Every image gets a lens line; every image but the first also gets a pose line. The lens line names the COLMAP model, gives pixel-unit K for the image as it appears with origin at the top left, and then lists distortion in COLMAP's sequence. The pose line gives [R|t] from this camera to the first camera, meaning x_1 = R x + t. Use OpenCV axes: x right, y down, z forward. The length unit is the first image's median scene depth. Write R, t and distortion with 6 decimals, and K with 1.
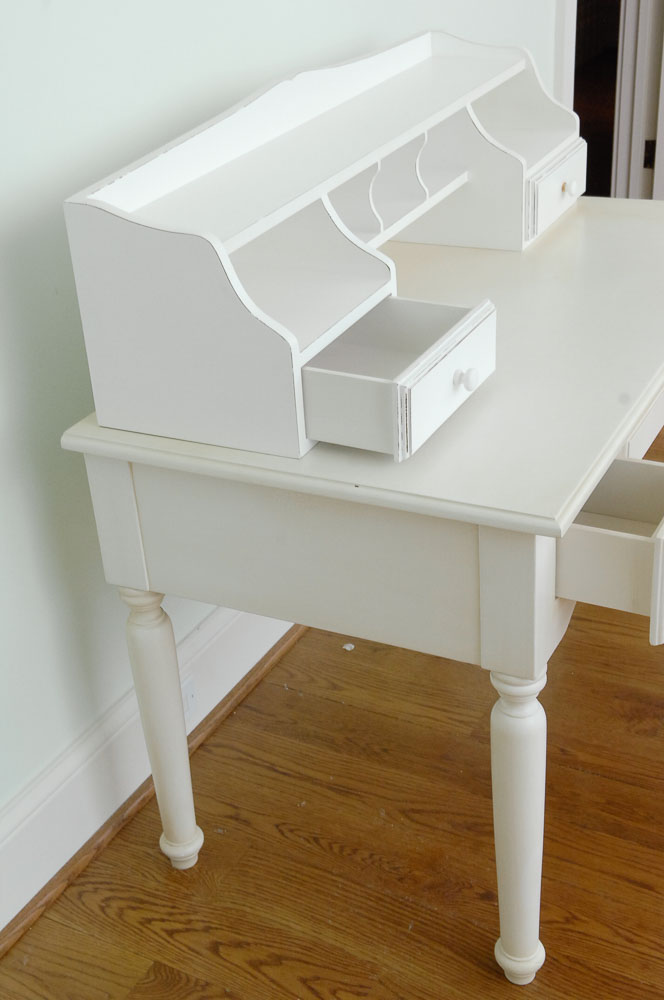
lens RADIAL K [[1325.9, 0, 332.0], [0, 1325.9, 500.0], [0, 0, 1]] dist [0.080494, 0.033291]
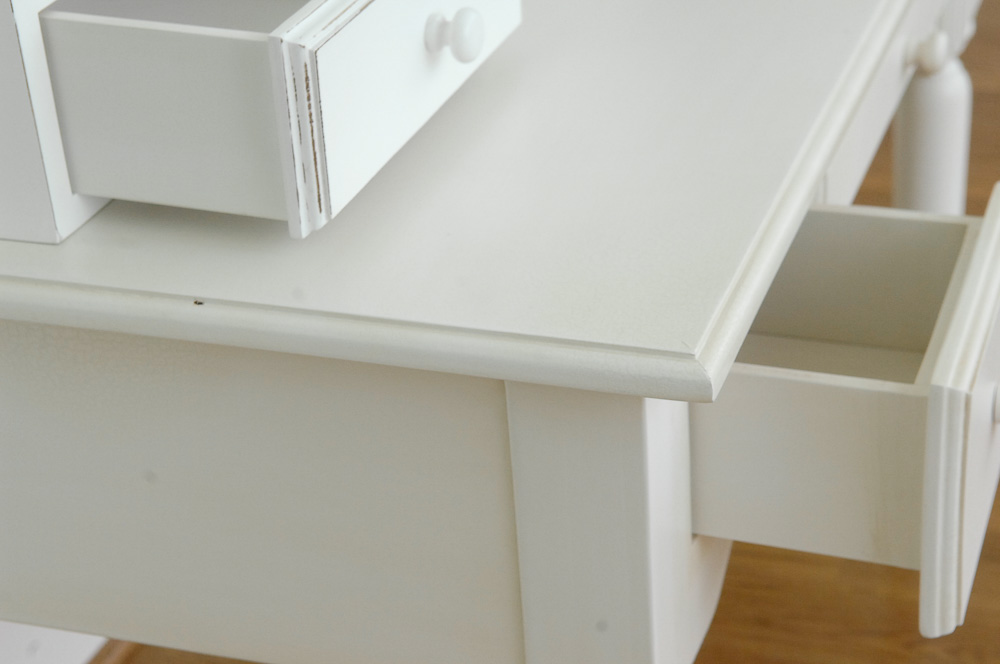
lens RADIAL K [[2040.5, 0, 500.0], [0, 2040.5, 332.0], [0, 0, 1]] dist [0.277523, -0.189756]
pose [[0.992412, -0.059035, 0.107862, 0.041434], [0.058929, 0.998253, 0.004171, 0.001349], [-0.107919, 0.002217, 0.994157, 0.369043]]
